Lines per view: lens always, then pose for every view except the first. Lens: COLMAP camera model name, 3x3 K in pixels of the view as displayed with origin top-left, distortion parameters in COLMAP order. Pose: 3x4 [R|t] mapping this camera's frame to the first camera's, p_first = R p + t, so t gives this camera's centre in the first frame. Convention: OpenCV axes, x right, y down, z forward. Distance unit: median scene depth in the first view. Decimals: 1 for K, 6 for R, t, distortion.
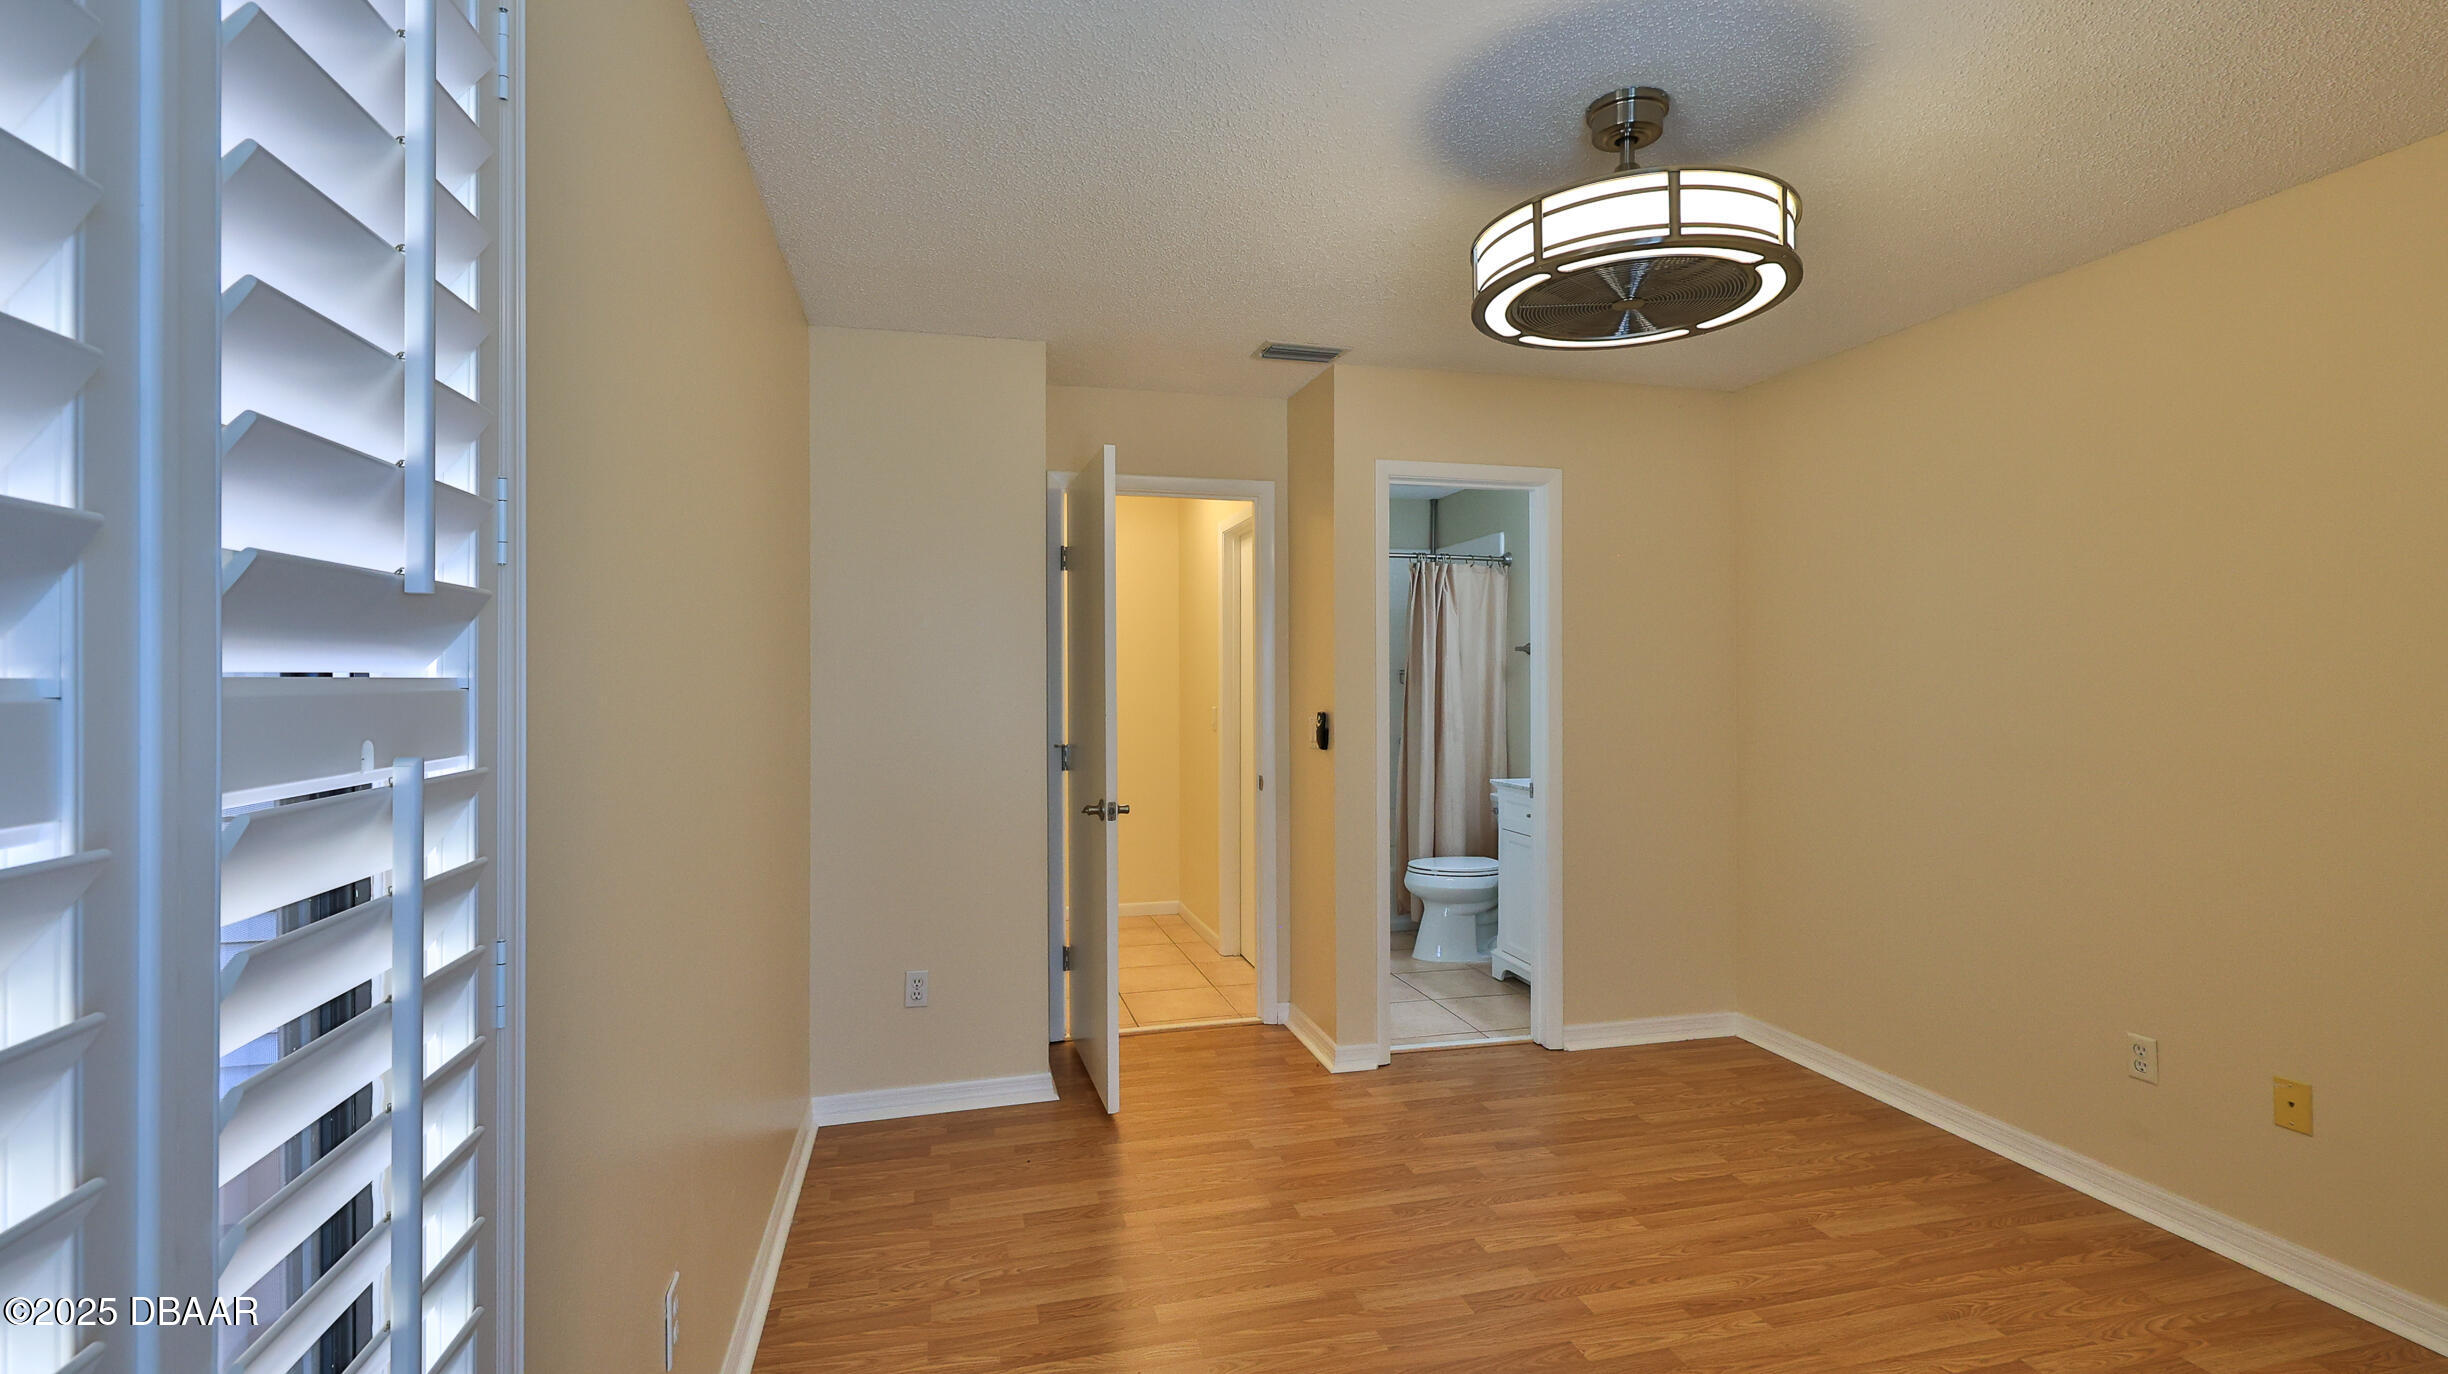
lens RADIAL K [[1090.1, 0, 1224.0], [0, 1090.1, 687.0], [0, 0, 1]] dist [-0.001442, -0.000125]
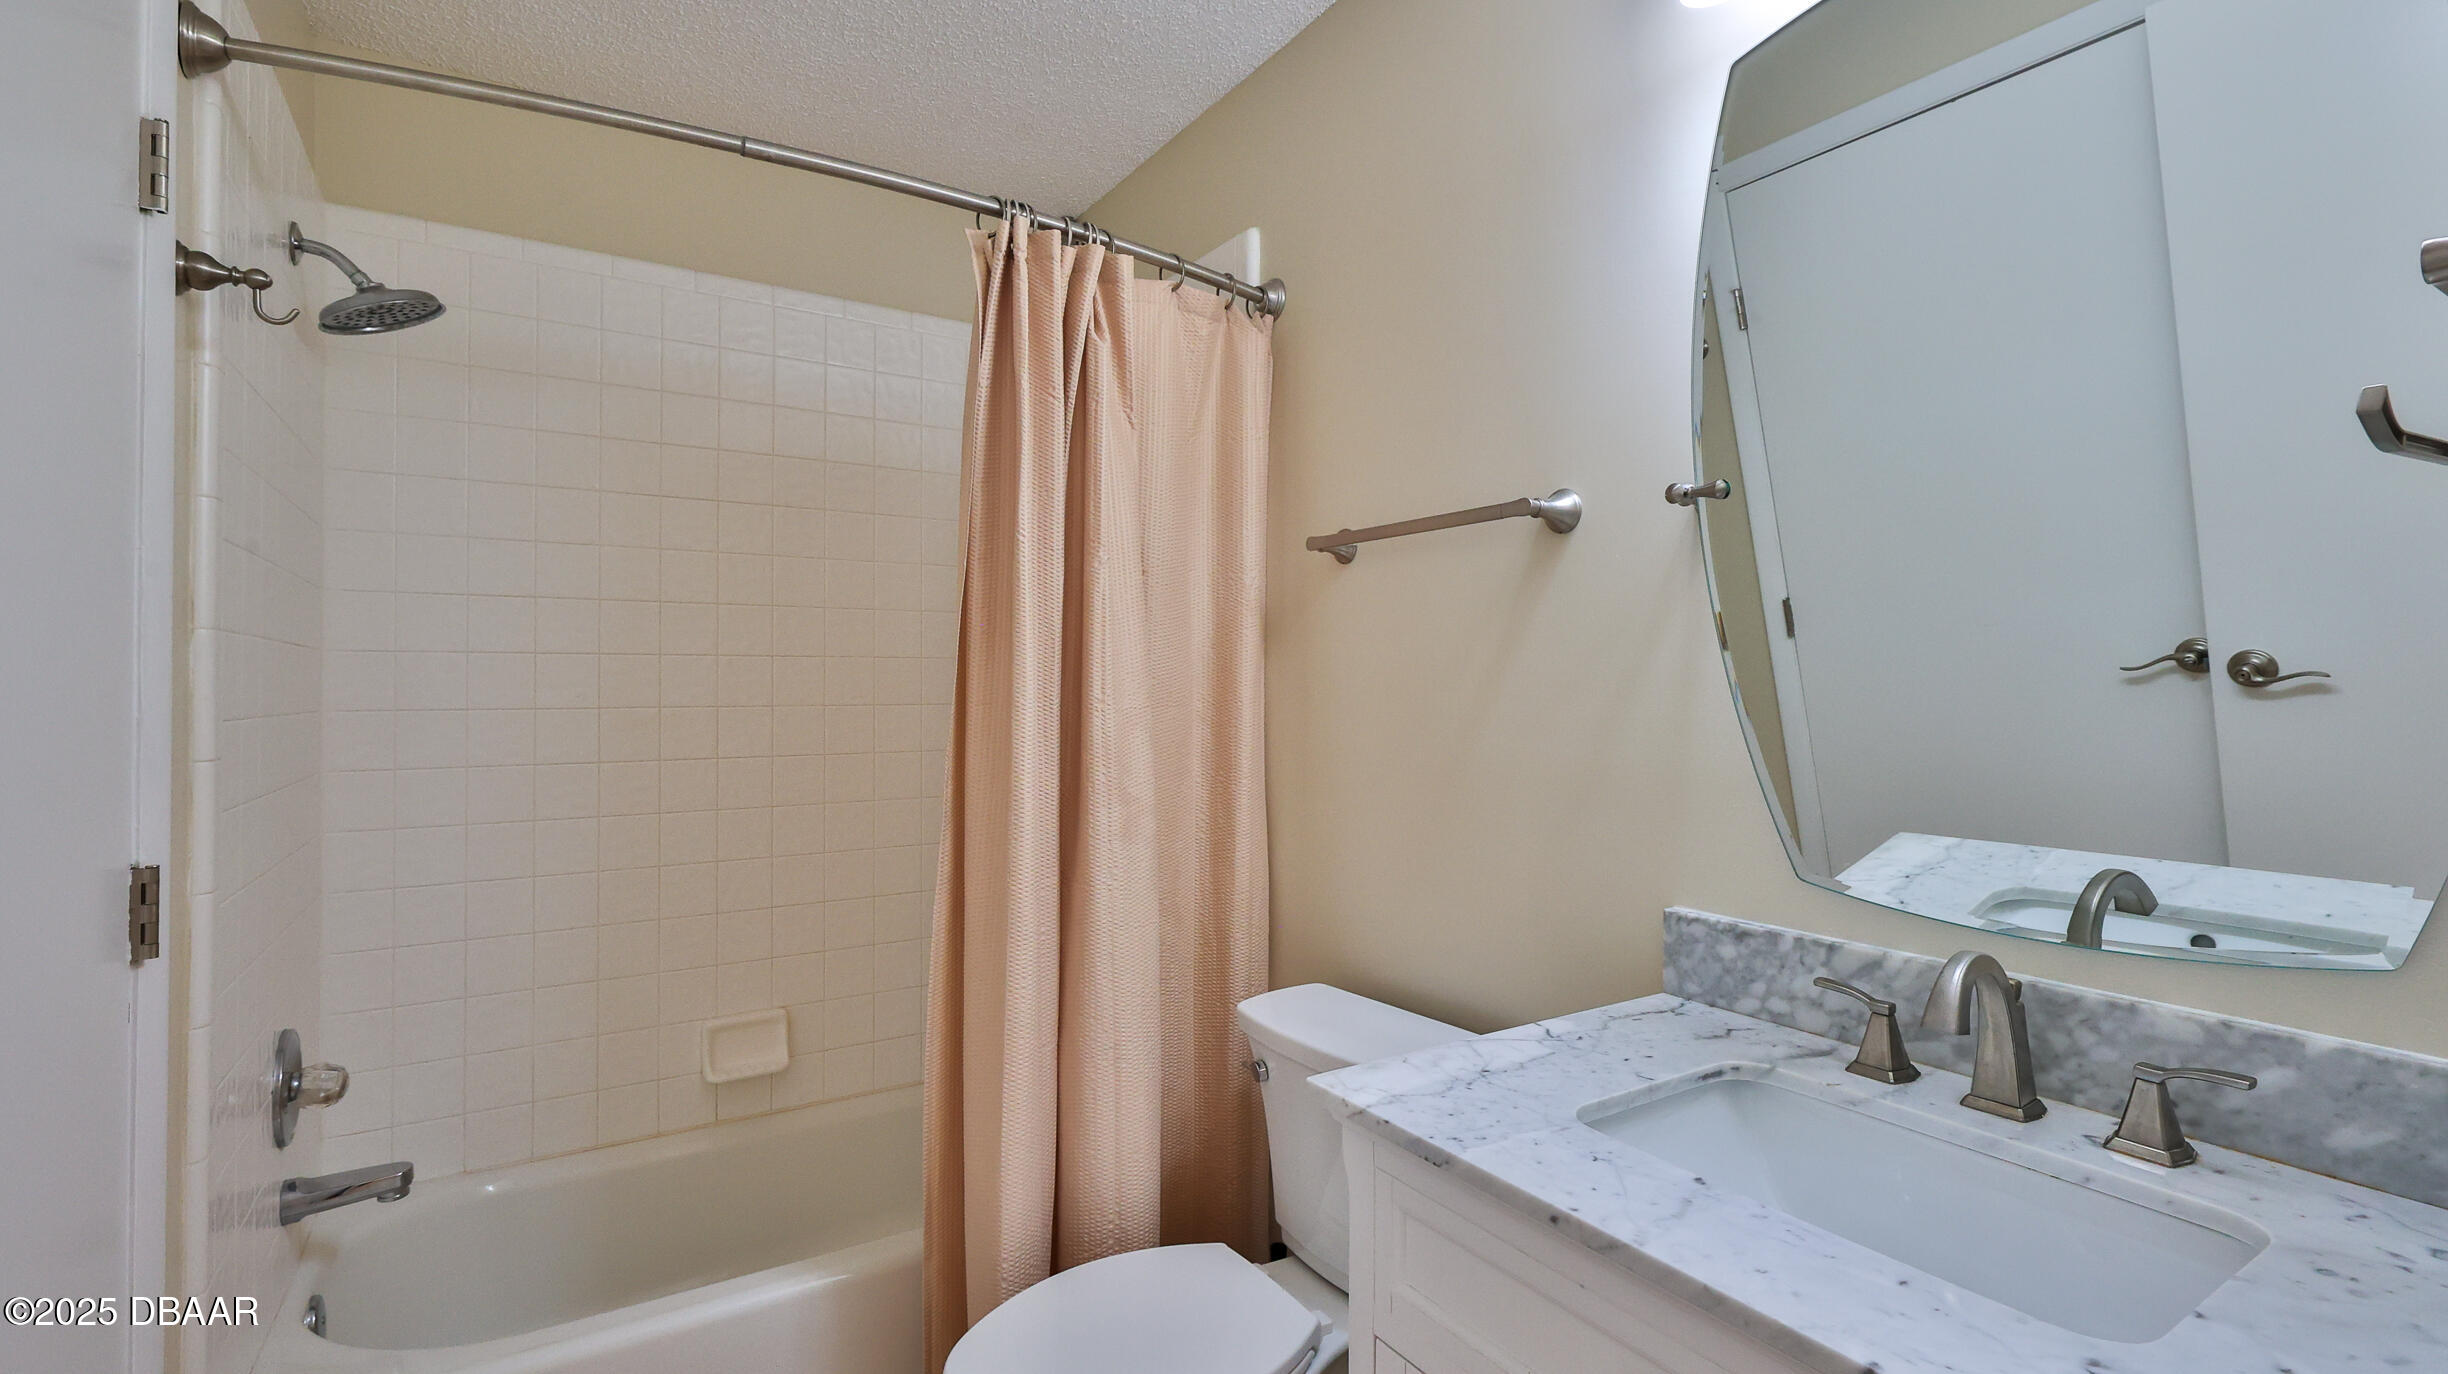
lens RADIAL K [[1090.1, 0, 1224.0], [0, 1090.1, 687.0], [0, 0, 1]] dist [-0.001442, -0.000125]
pose [[0.947893, 0.000178, 0.318588, 0.140711], [-0.002576, 0.999971, 0.007104, 0.004936], [-0.318577, -0.007555, 0.947867, 0.702433]]
